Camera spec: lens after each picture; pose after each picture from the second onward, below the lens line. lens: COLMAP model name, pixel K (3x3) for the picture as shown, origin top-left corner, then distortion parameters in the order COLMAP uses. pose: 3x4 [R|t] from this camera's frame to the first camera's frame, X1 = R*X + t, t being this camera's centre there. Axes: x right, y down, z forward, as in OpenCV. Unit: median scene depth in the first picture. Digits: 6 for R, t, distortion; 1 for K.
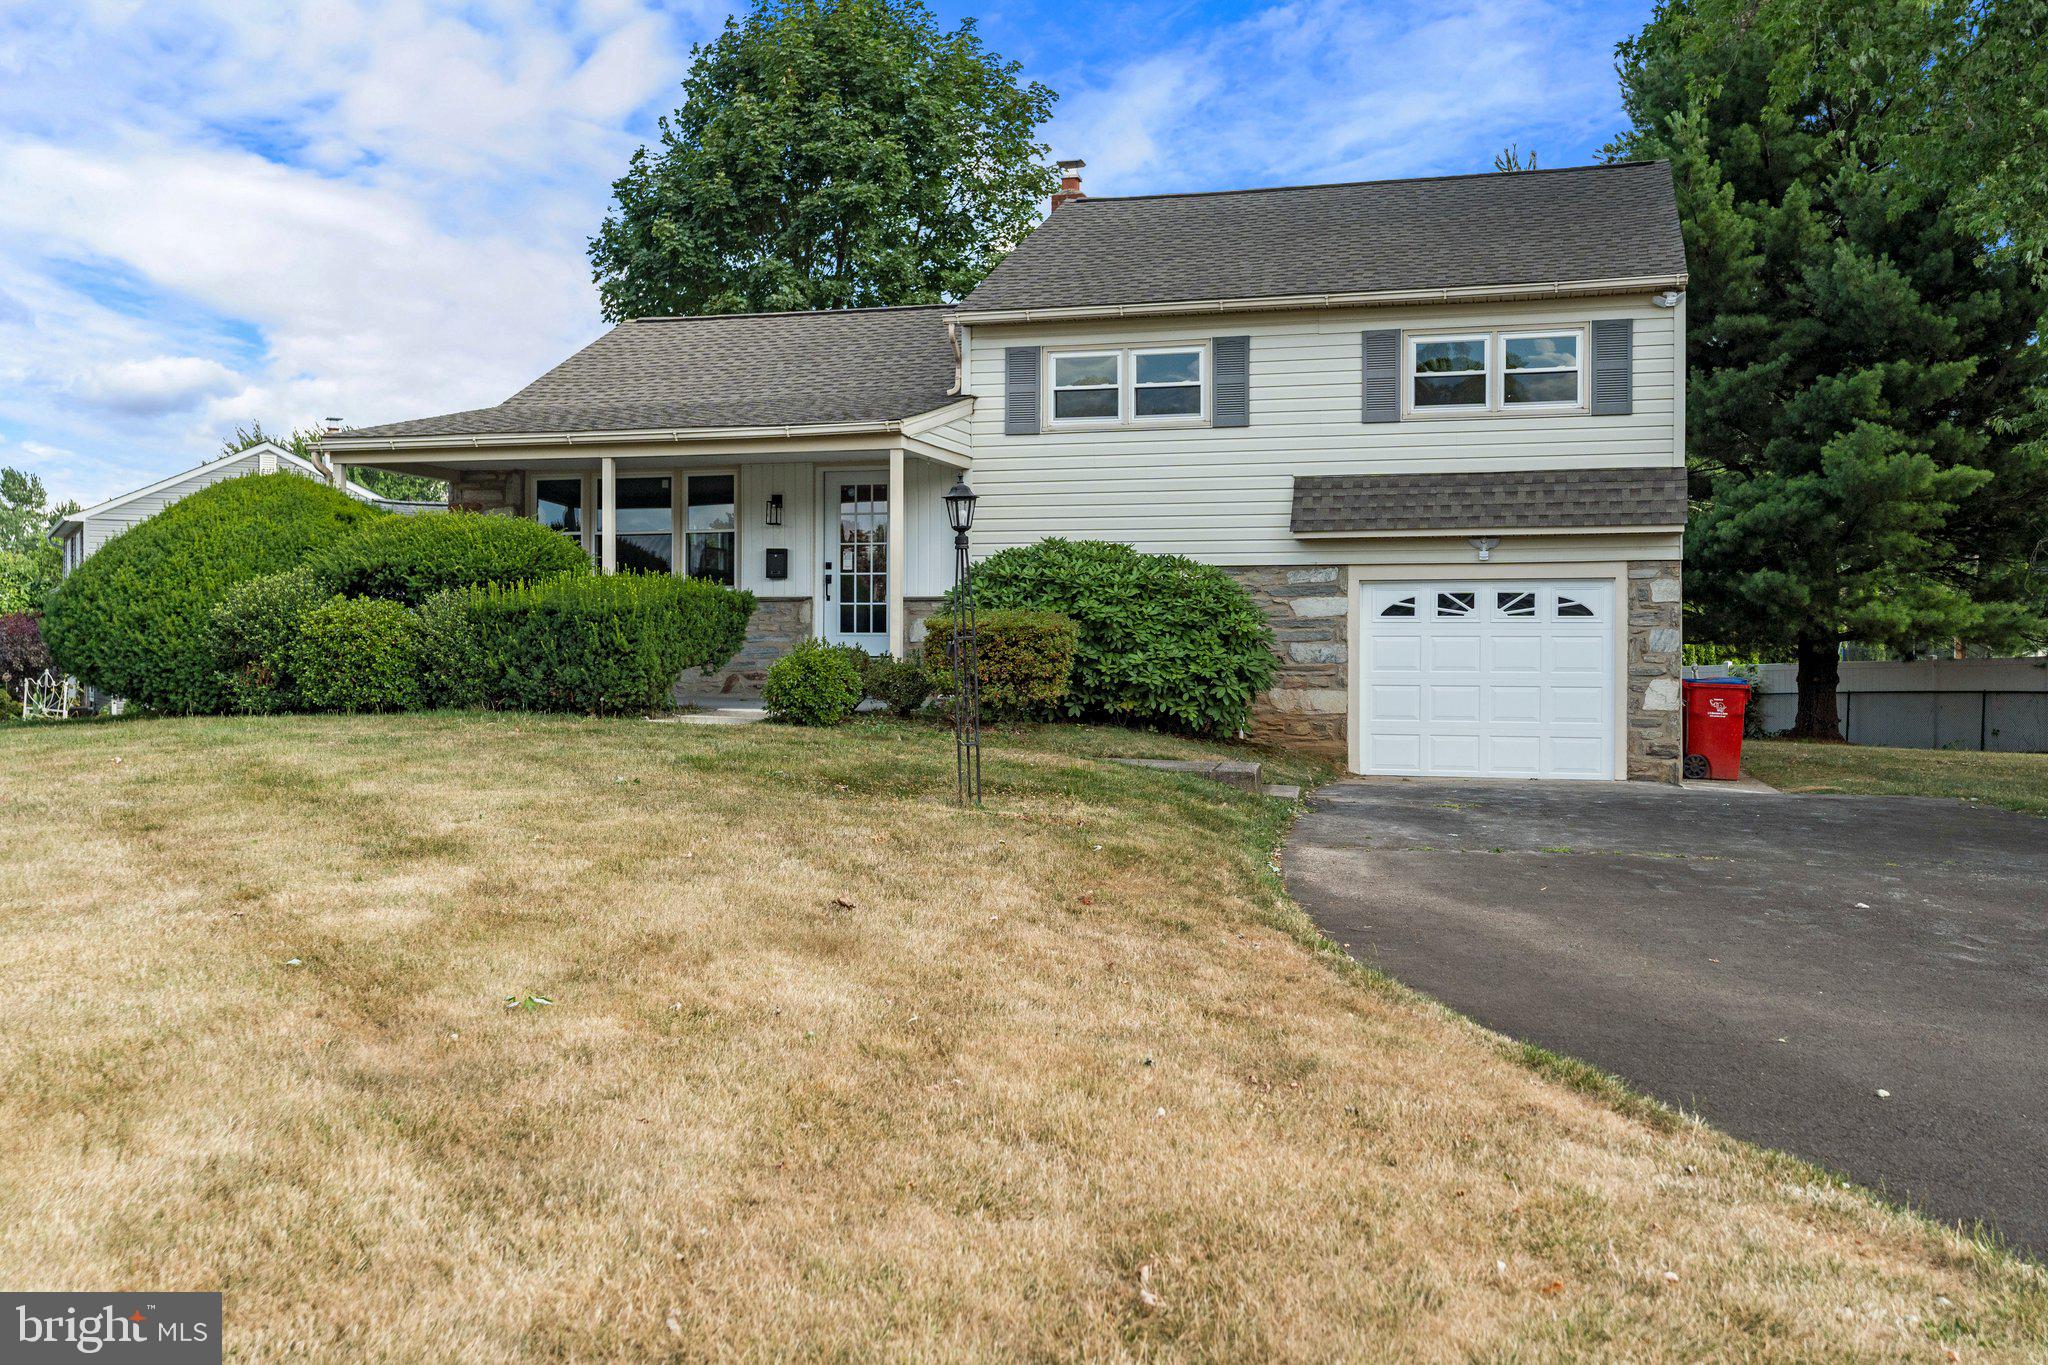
lens RADIAL K [[2049.0, 0, 1018.6], [0, 2049.0, 679.1], [0, 0, 1]] dist [-0.015267, 0.000000]
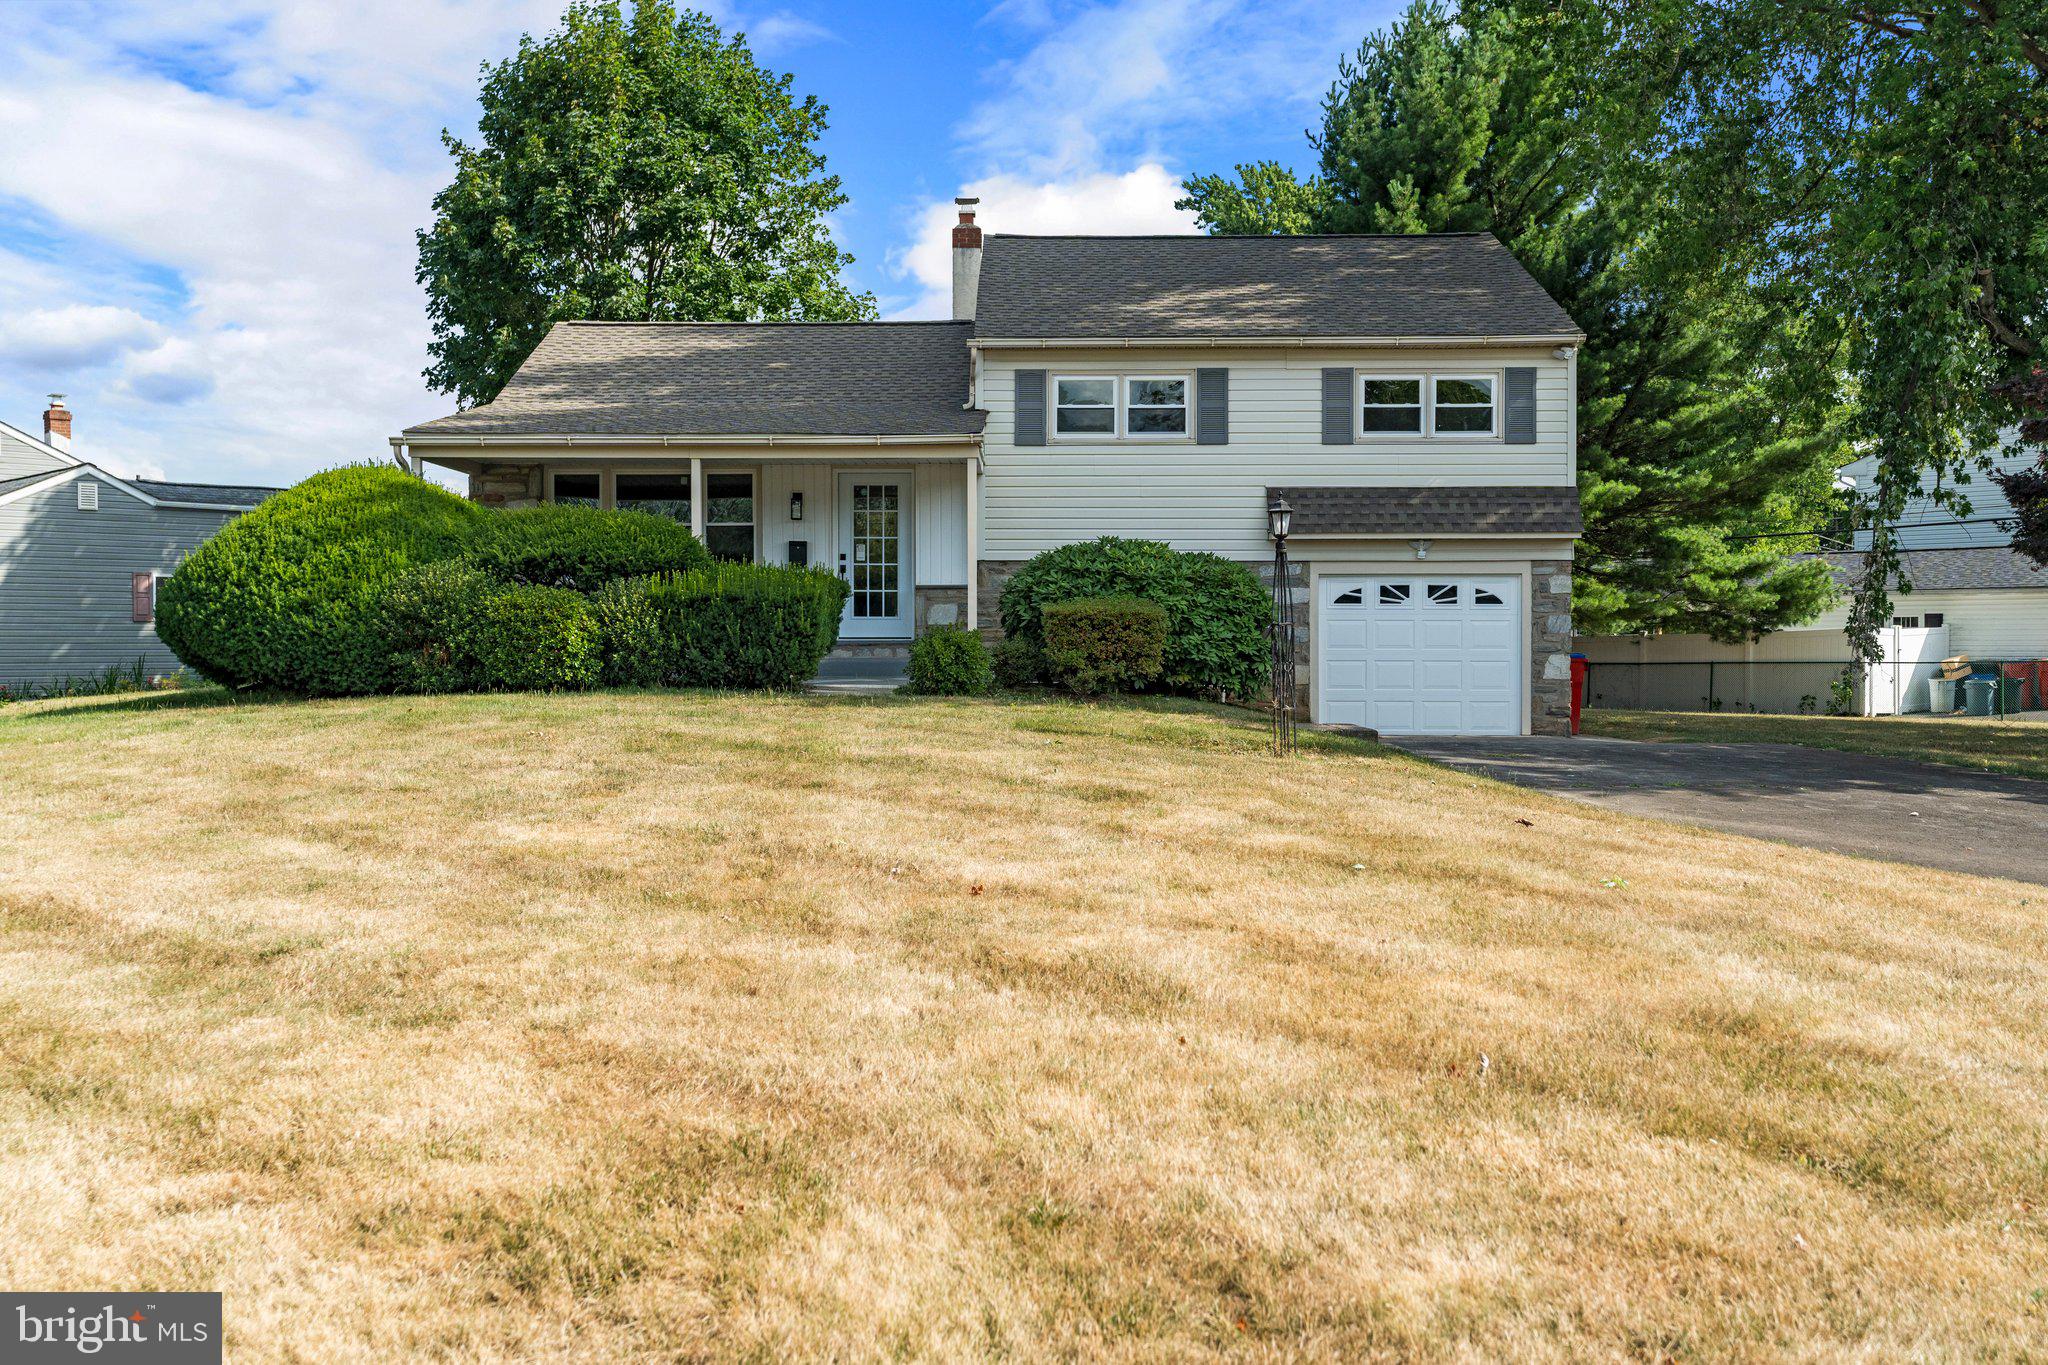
lens RADIAL K [[1938.4, 0, 1026.8], [0, 1938.4, 681.7], [0, 0, 1]] dist [-0.019554, 0.000000]
pose [[0.960946, -0.008365, 0.276610, -0.321367], [0.004714, 0.999893, 0.013863, -0.001266], [-0.276696, -0.012018, 0.960882, -0.054718]]
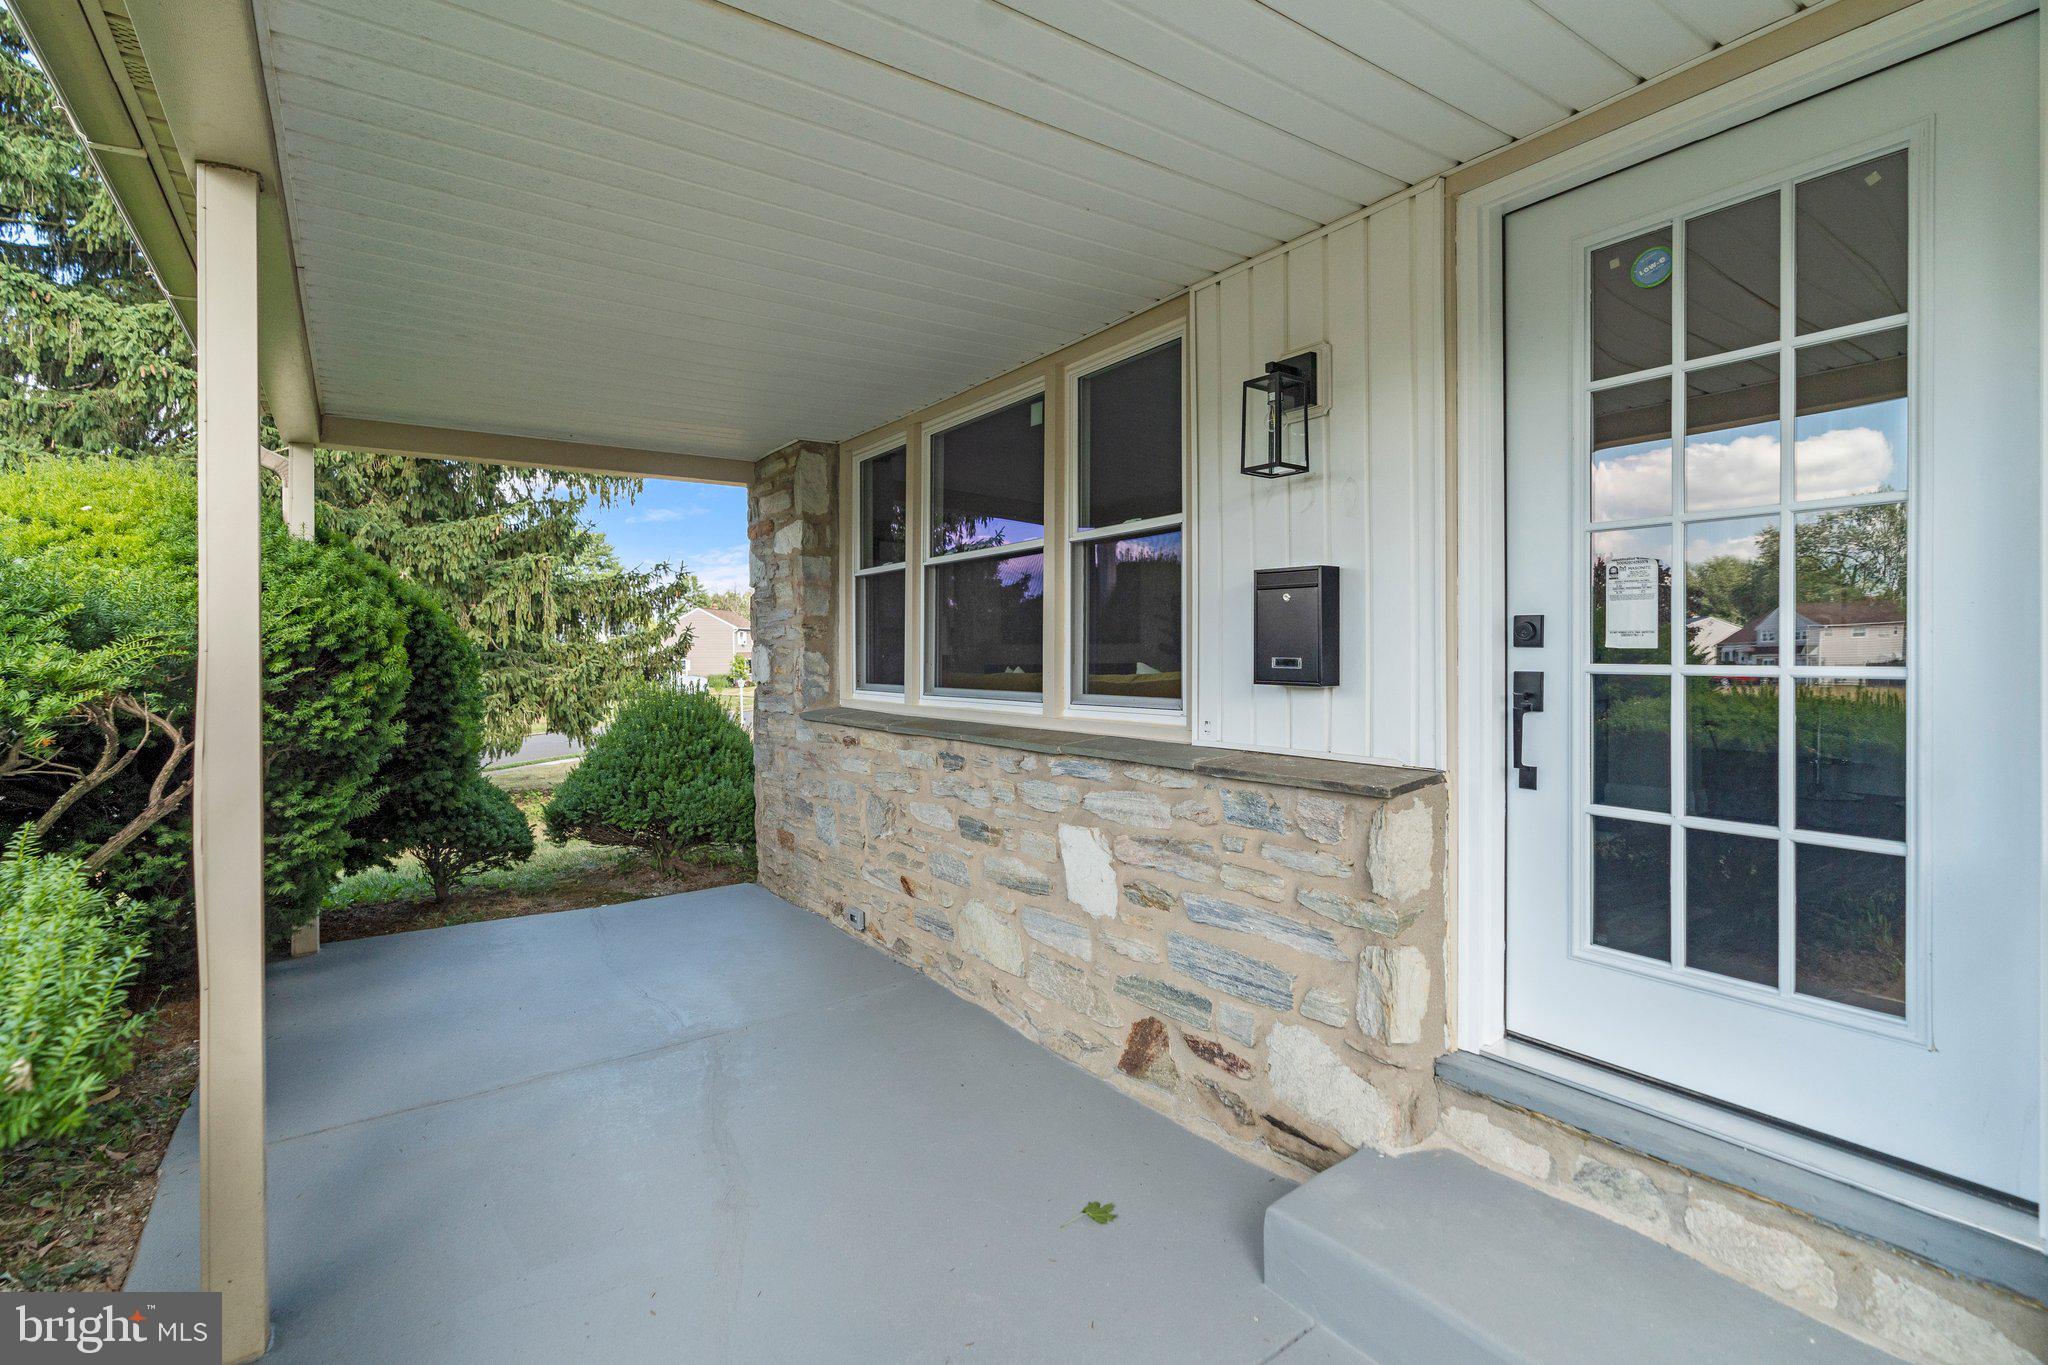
lens RADIAL K [[947.2, 0, 1004.4], [0, 947.2, 662.0], [0, 0, 1]] dist [-0.011092, 0.004403]
pose [[0.781116, -0.003771, -0.624375, -0.081165], [0.002861, 0.999993, -0.002461, -0.057290], [0.624380, 0.000136, 0.781121, 0.978833]]
